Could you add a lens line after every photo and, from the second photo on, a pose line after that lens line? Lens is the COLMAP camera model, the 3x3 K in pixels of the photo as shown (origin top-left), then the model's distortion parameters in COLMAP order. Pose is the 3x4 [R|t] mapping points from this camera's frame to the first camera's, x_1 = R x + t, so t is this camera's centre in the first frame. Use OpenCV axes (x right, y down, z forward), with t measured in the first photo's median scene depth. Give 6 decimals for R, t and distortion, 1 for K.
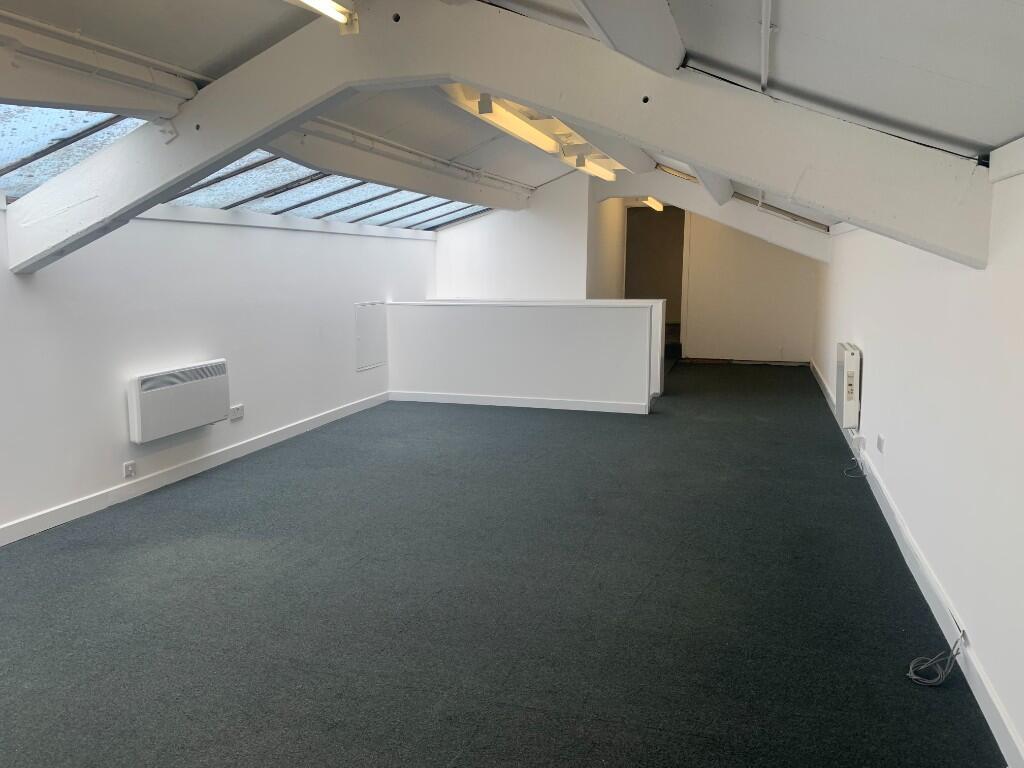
lens RADIAL K [[785.3, 0, 513.5], [0, 785.3, 381.7], [0, 0, 1]] dist [0.026374, -0.014283]
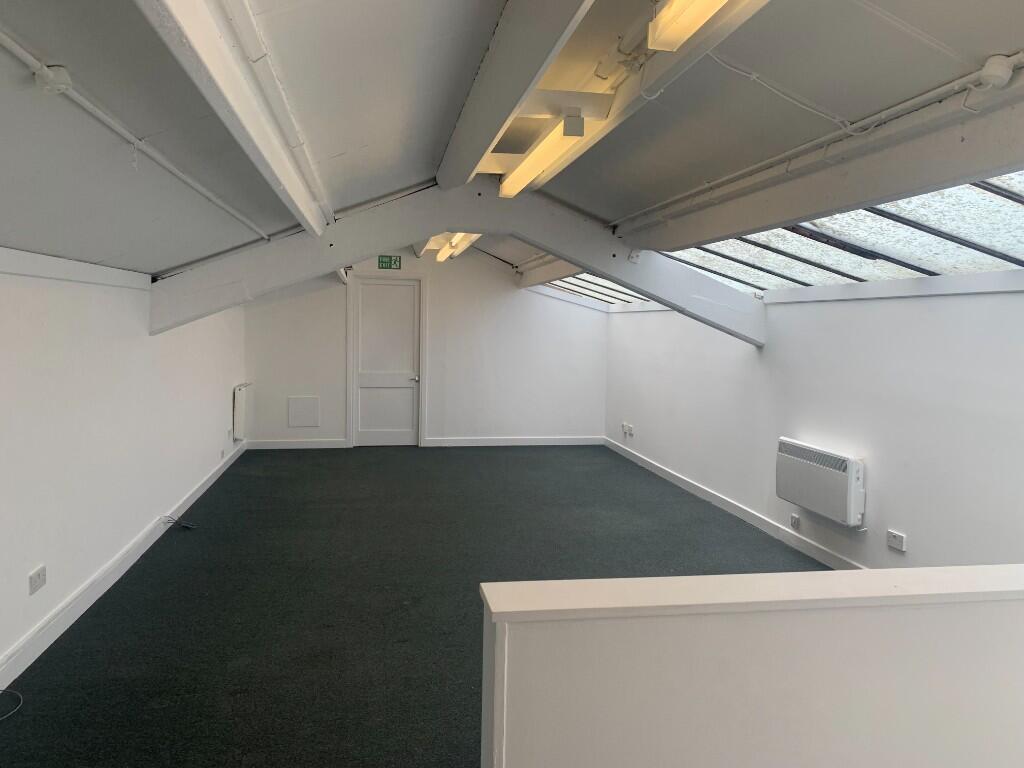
lens RADIAL K [[785.3, 0, 512.5], [0, 785.3, 384.7], [0, 0, 1]] dist [0.026374, -0.014283]
pose [[-0.888803, 0.021331, -0.457793, 0.368370], [-0.085208, 0.973807, 0.210806, -0.270245], [0.450299, 0.226372, -0.863705, 1.663186]]
